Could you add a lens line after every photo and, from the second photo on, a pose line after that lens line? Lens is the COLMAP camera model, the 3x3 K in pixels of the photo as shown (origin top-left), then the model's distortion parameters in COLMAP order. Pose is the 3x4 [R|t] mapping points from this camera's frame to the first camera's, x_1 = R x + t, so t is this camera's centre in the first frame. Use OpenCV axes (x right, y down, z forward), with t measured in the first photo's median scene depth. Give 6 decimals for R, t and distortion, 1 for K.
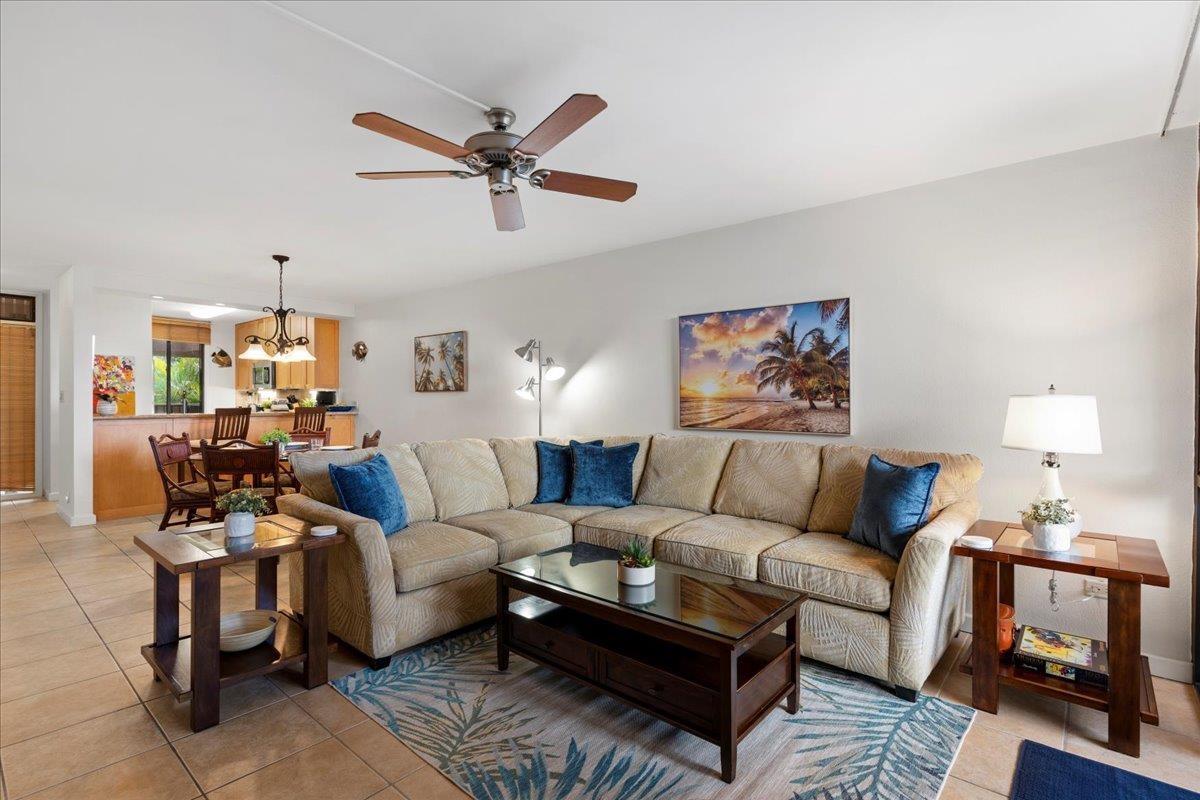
lens RADIAL K [[568.2, 0, 599.3], [0, 568.2, 401.7], [0, 0, 1]] dist [0.001066, -0.000063]
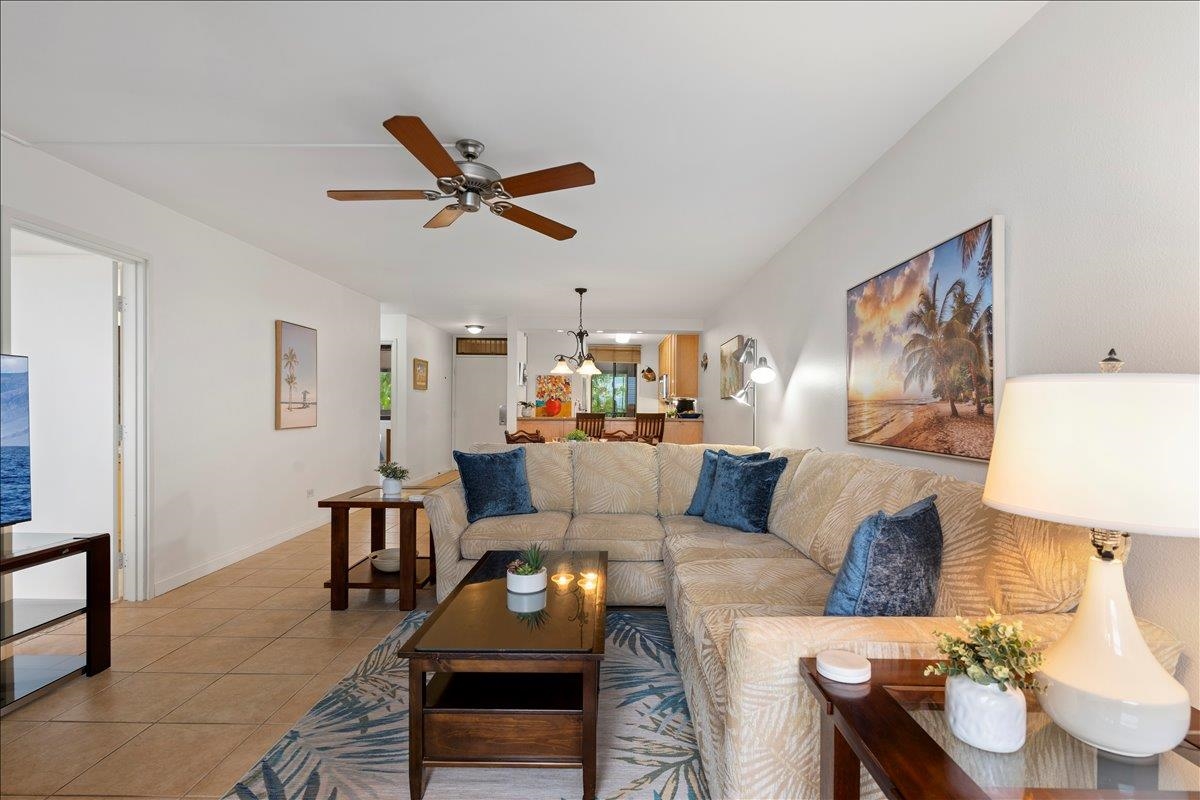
lens RADIAL K [[579.4, 0, 602.9], [0, 579.4, 415.0], [0, 0, 1]] dist [0.006282, 0.000230]
pose [[0.644854, 0.012462, -0.764204, 0.531138], [-0.011858, 0.999910, 0.006300, 0.010594], [0.764214, 0.004999, 0.644944, 0.282081]]
